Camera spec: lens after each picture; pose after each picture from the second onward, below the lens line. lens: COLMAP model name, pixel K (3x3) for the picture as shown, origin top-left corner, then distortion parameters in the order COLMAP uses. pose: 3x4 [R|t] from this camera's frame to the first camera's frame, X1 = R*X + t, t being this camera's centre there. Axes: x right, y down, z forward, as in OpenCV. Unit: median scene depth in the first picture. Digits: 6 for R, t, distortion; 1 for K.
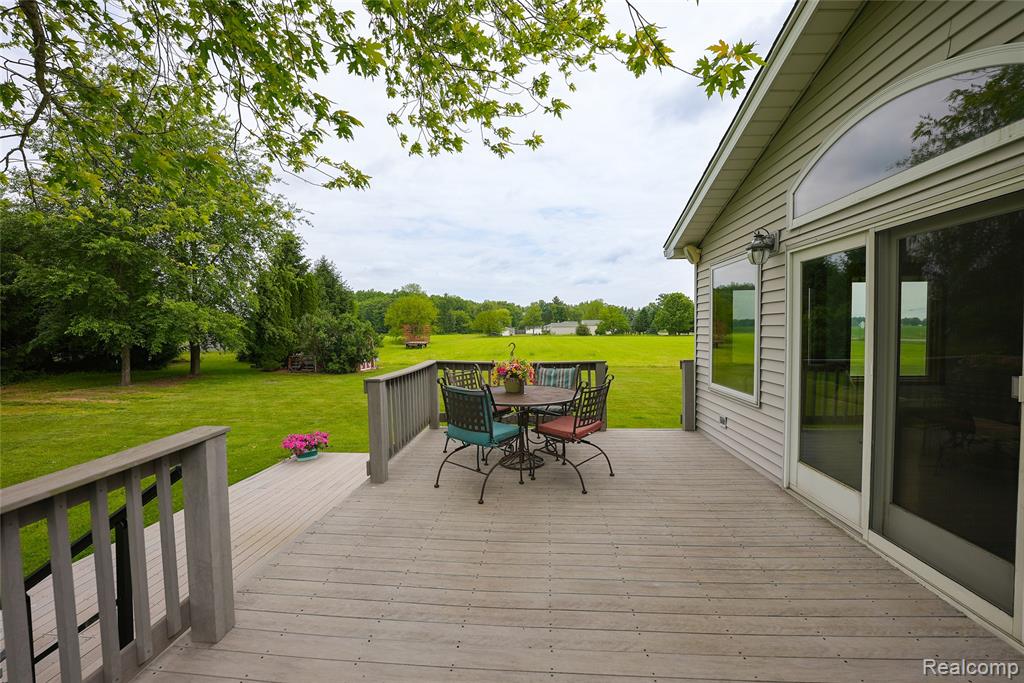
lens RADIAL K [[420.6, 0, 512.0], [0, 420.6, 341.5], [0, 0, 1]] dist [-0.021760, 0.000486]
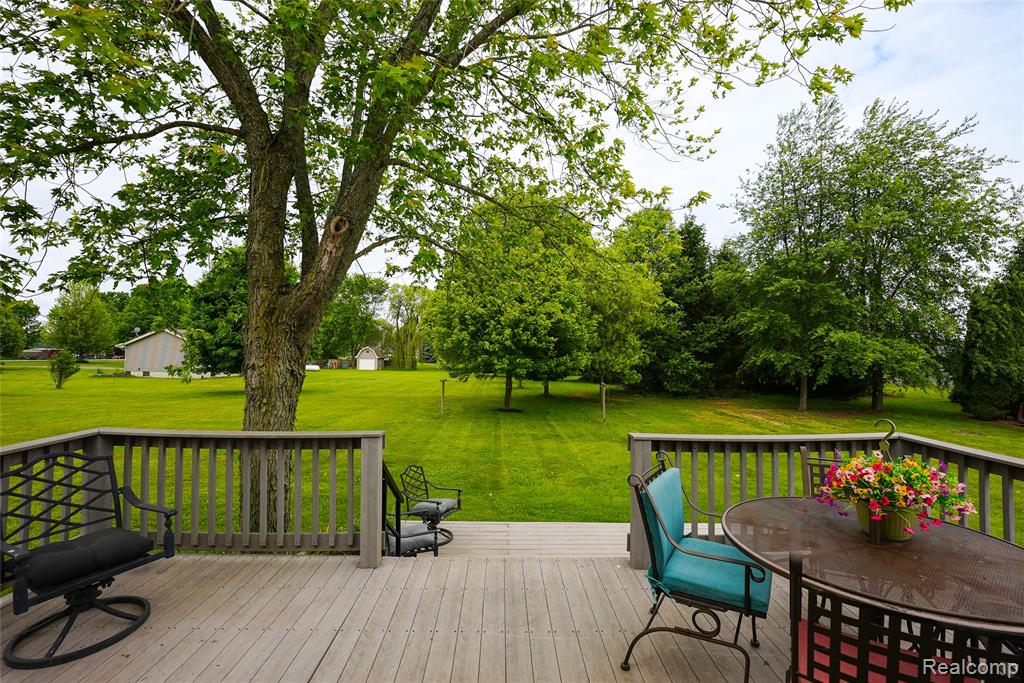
lens RADIAL K [[420.6, 0, 512.0], [0, 420.6, 341.5], [0, 0, 1]] dist [-0.021760, 0.000486]
pose [[0.087491, -0.023522, -0.995888, 0.094268], [-0.045693, 0.998574, -0.027600, -0.012213], [0.995117, 0.047920, 0.086291, 0.136621]]
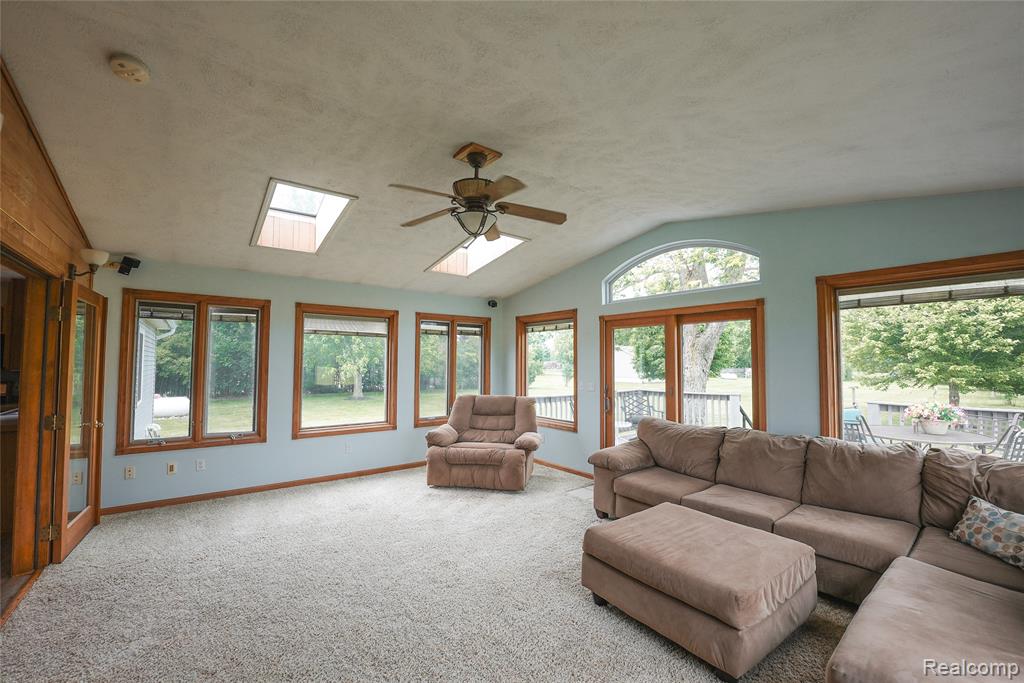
lens RADIAL K [[420.6, 0, 512.0], [0, 420.6, 341.5], [0, 0, 1]] dist [-0.021760, 0.000486]
pose [[-0.744637, -0.024840, -0.667008, 0.341678], [-0.016144, 0.999685, -0.019206, -0.017996], [0.667275, -0.003534, -0.744803, 0.248361]]
